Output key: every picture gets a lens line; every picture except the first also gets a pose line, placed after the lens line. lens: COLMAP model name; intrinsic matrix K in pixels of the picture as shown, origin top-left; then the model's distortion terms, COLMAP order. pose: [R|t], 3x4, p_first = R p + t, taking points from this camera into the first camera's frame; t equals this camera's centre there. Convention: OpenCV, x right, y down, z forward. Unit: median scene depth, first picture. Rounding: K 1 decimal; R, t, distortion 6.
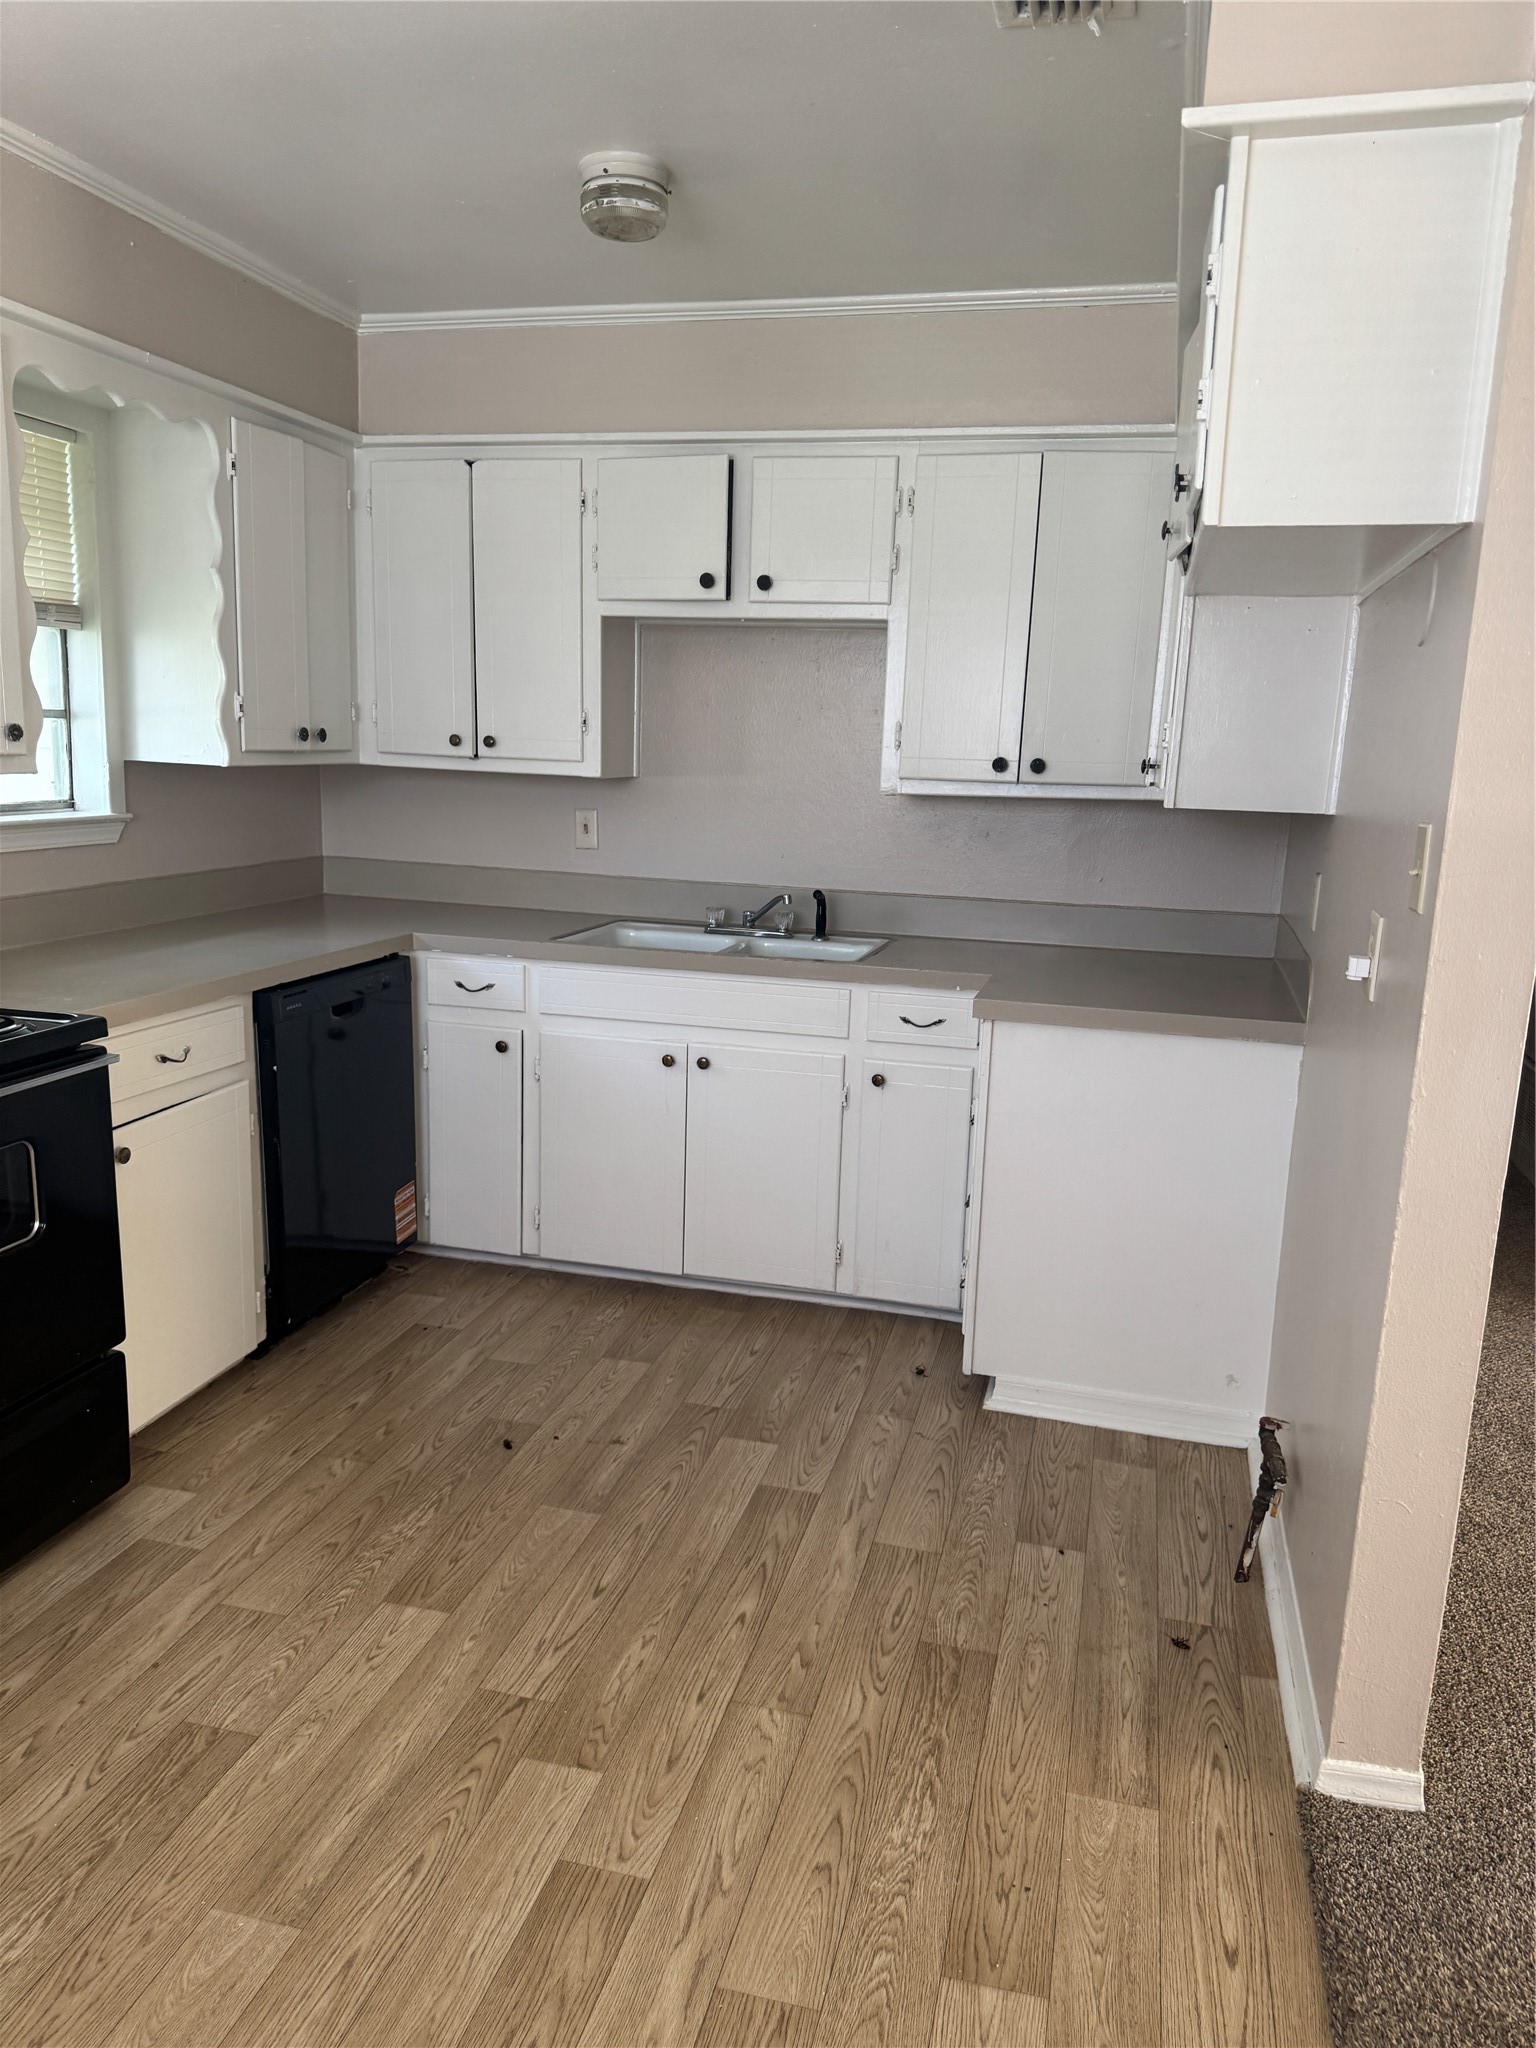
lens RADIAL K [[1421.9, 0, 768.0], [0, 1421.9, 1024.0], [0, 0, 1]] dist [-0.017941, -0.000679]
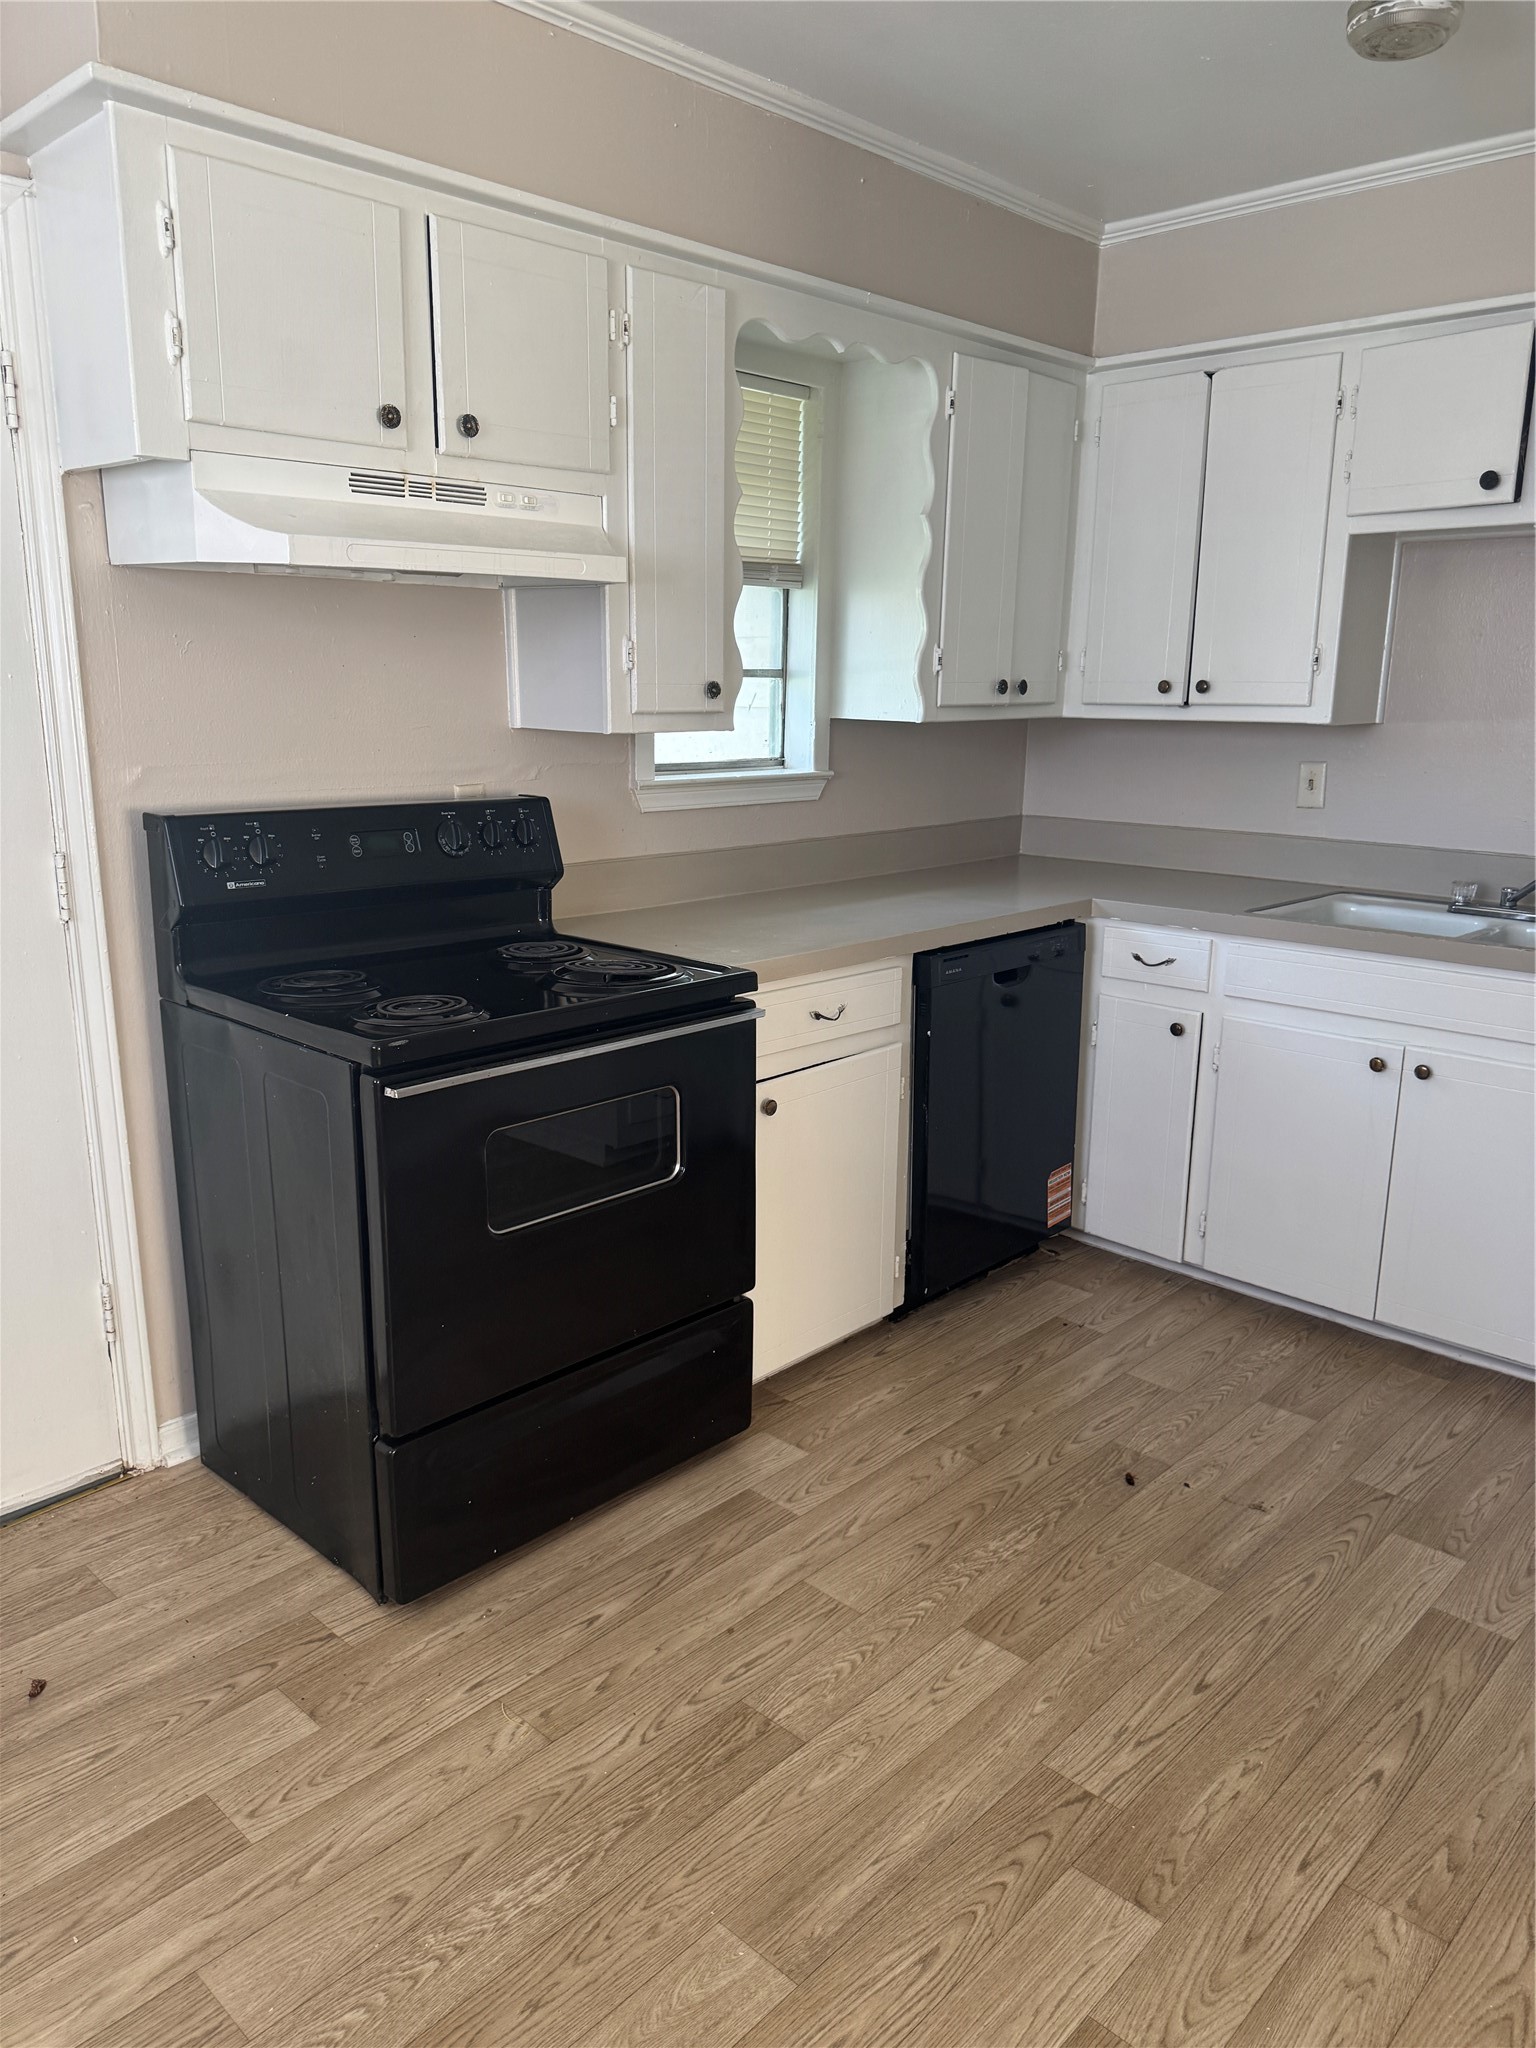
lens RADIAL K [[1433.0, 0, 768.0], [0, 1433.0, 1024.0], [0, 0, 1]] dist [0.018271, -0.029691]
pose [[0.870860, 0.087007, -0.483769, 0.033931], [-0.072537, 0.996182, 0.048589, -0.017672], [0.486150, -0.007223, 0.873846, 0.115510]]
